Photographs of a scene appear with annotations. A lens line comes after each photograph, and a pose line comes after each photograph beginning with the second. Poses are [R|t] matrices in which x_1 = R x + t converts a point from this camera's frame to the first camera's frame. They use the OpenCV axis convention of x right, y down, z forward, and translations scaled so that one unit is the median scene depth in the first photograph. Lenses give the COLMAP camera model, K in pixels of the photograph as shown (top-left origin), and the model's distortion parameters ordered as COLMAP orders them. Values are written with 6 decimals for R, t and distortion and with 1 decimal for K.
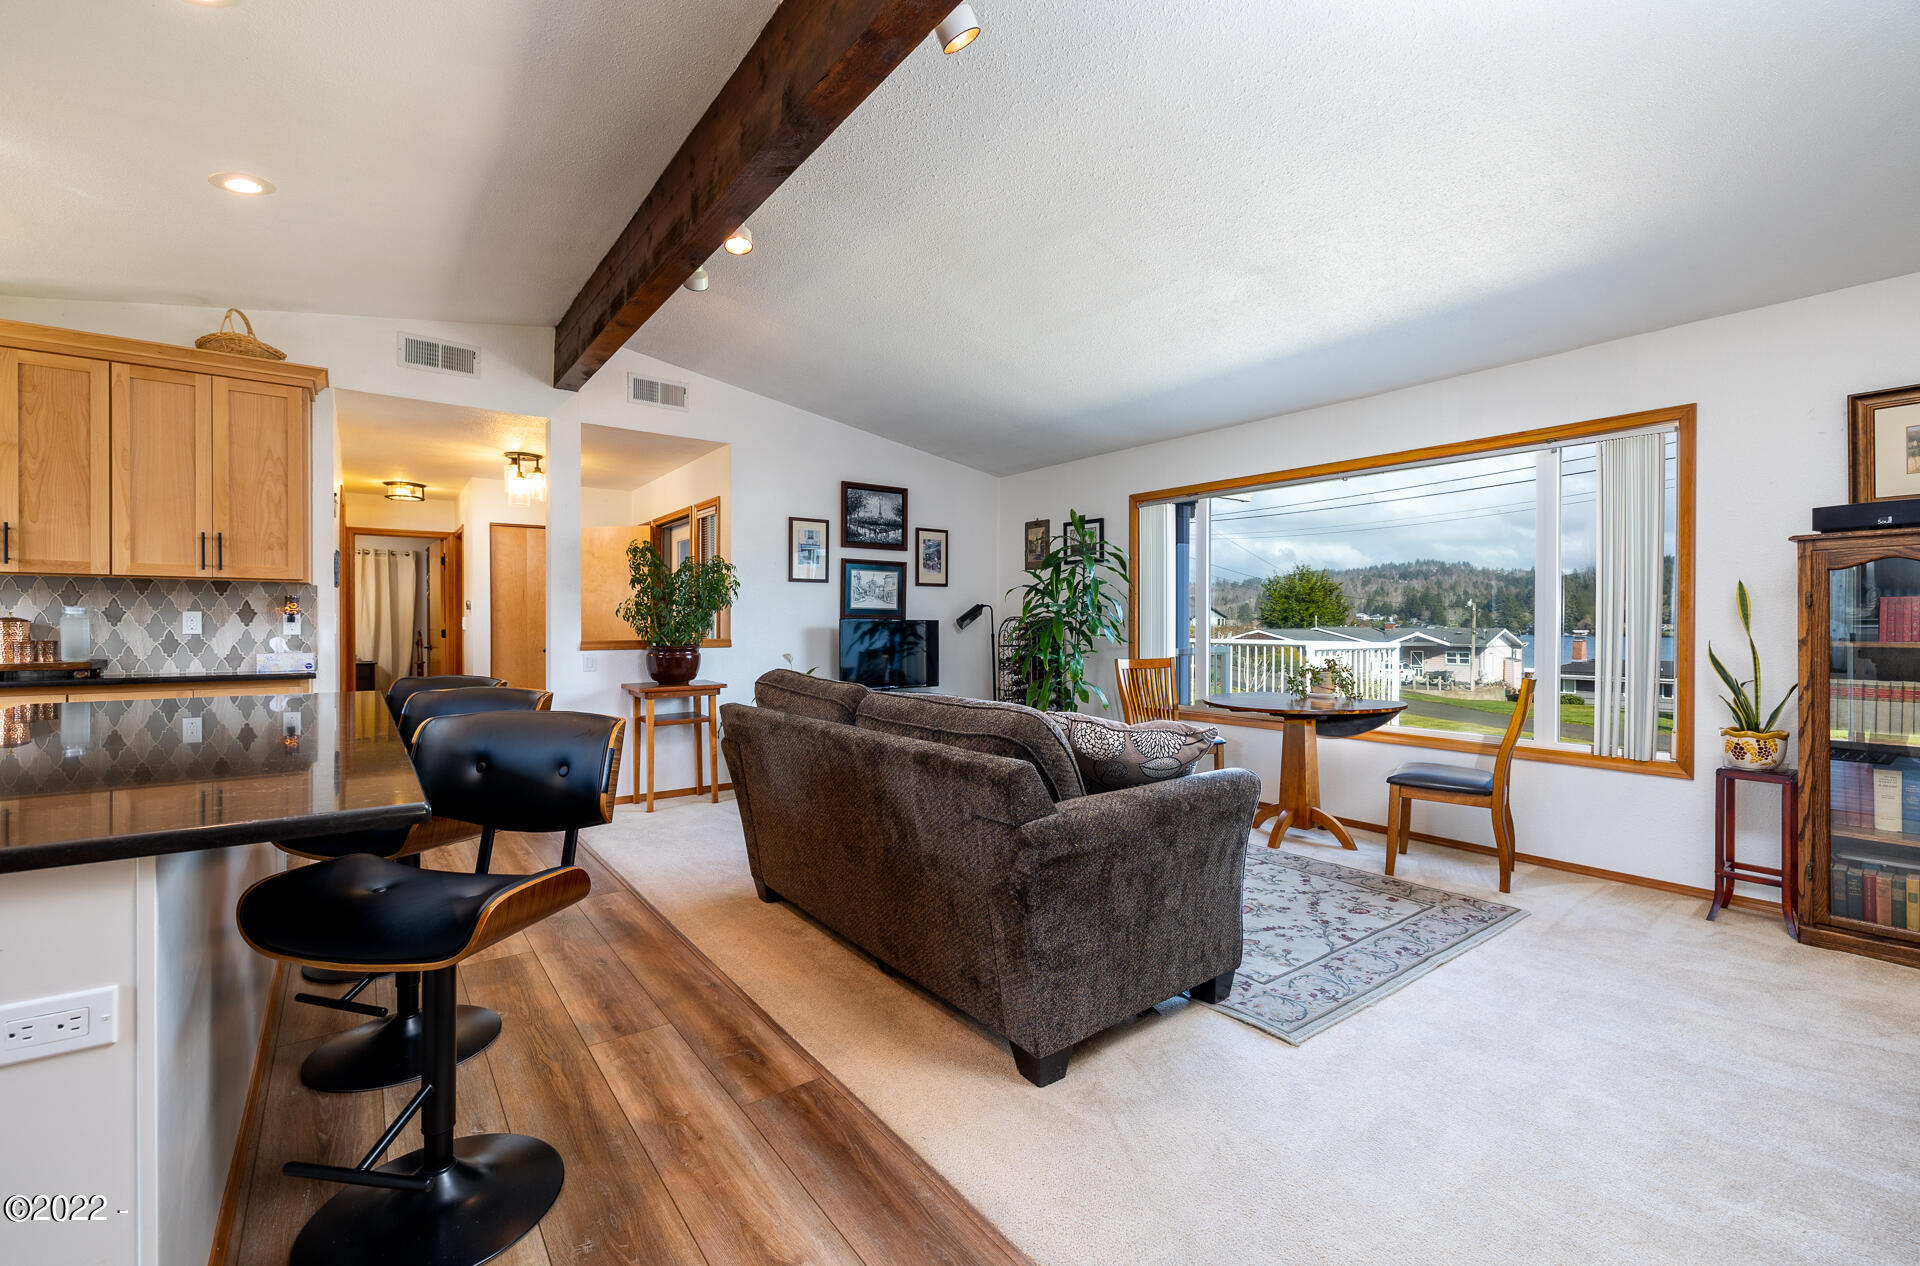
lens RADIAL K [[814.9, 0, 962.4], [0, 814.9, 630.1], [0, 0, 1]] dist [-0.000253, 0.000142]
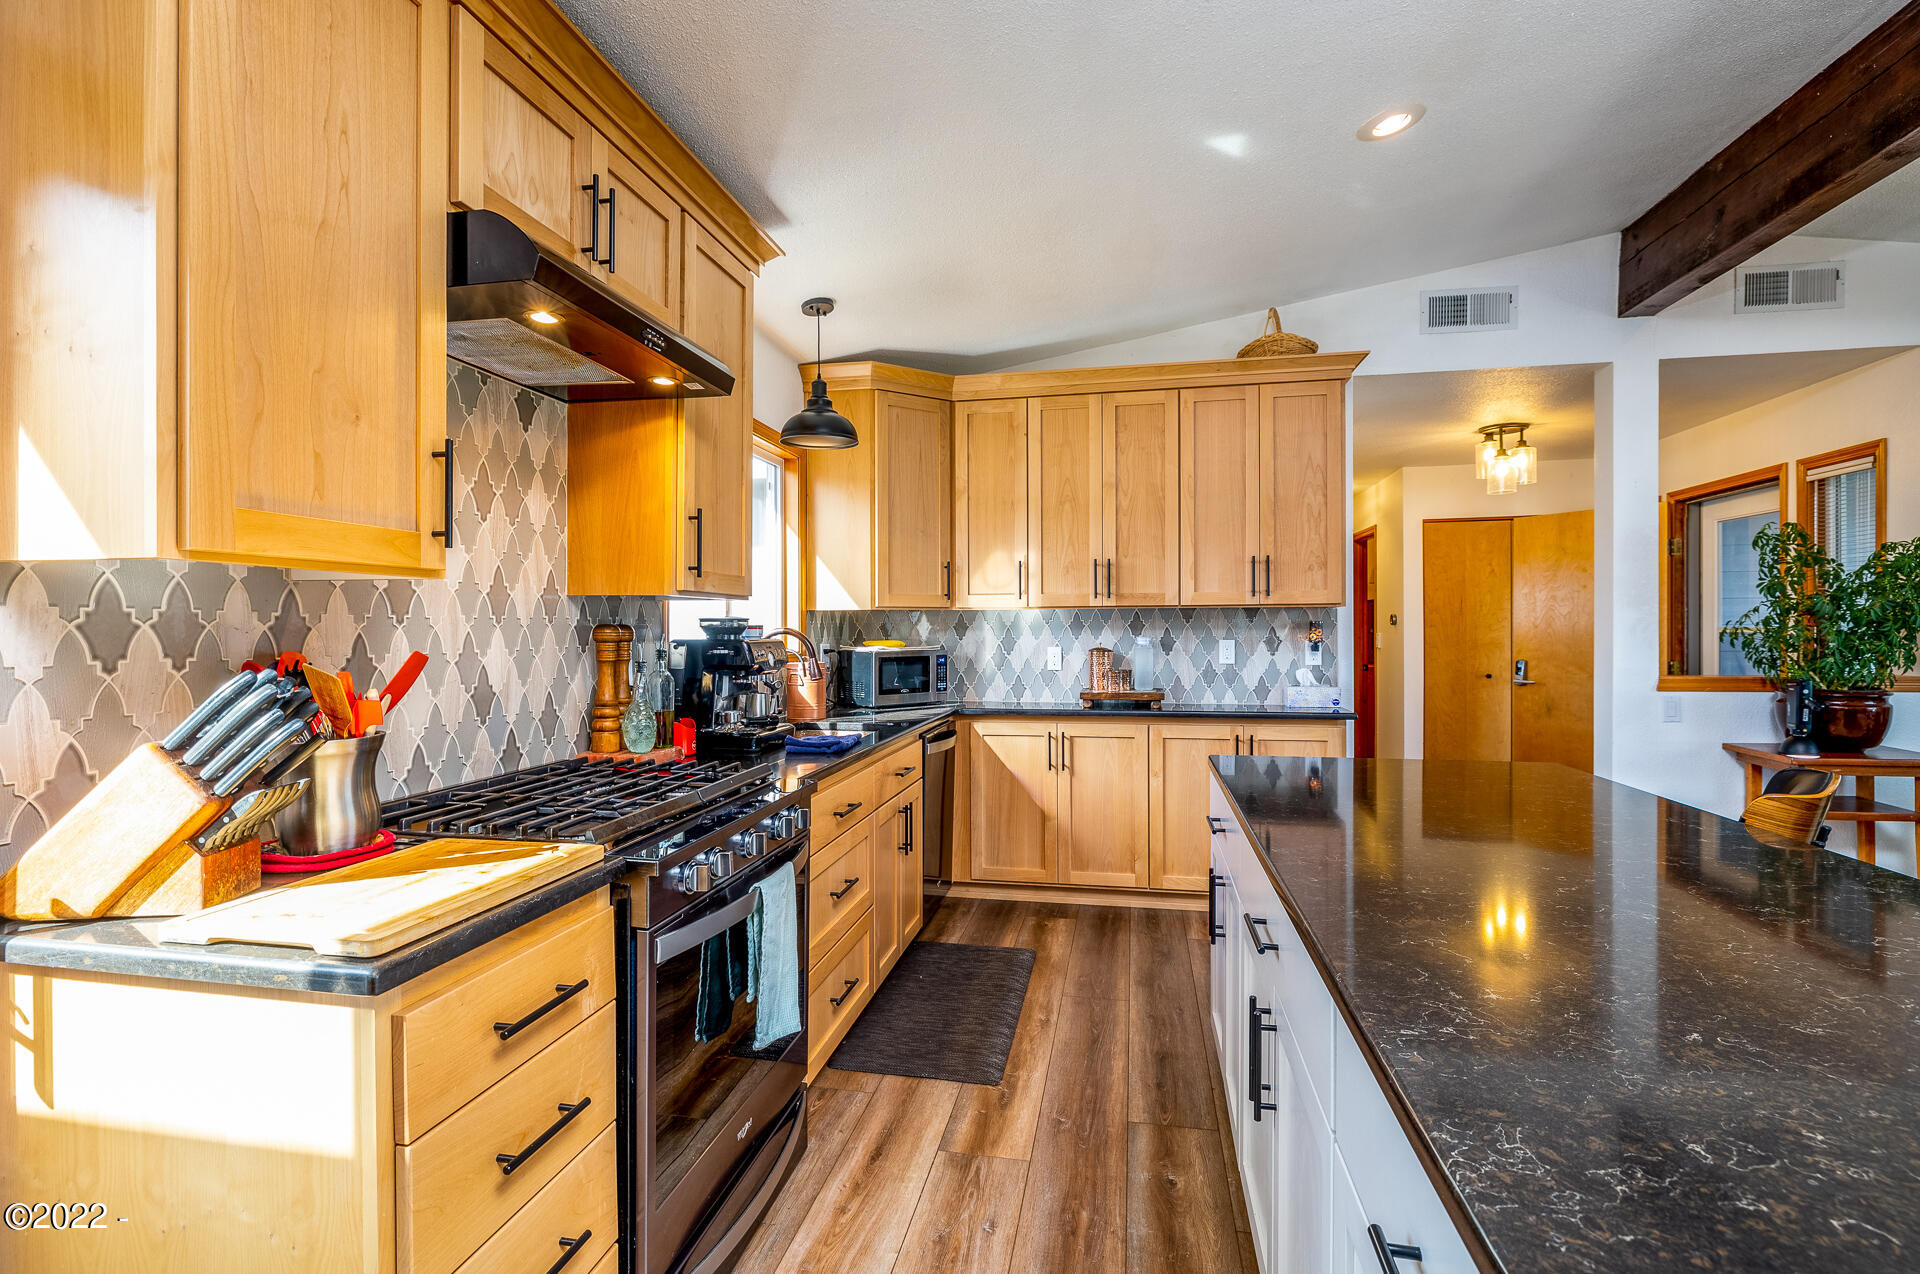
lens RADIAL K [[905.0, 0, 960.2], [0, 905.0, 631.3], [0, 0, 1]] dist [-0.003210, -0.000420]
pose [[0.667787, -0.002486, -0.744348, -0.368725], [0.003164, 0.999995, -0.000501, -0.033560], [0.744345, -0.002021, 0.667792, 0.067512]]
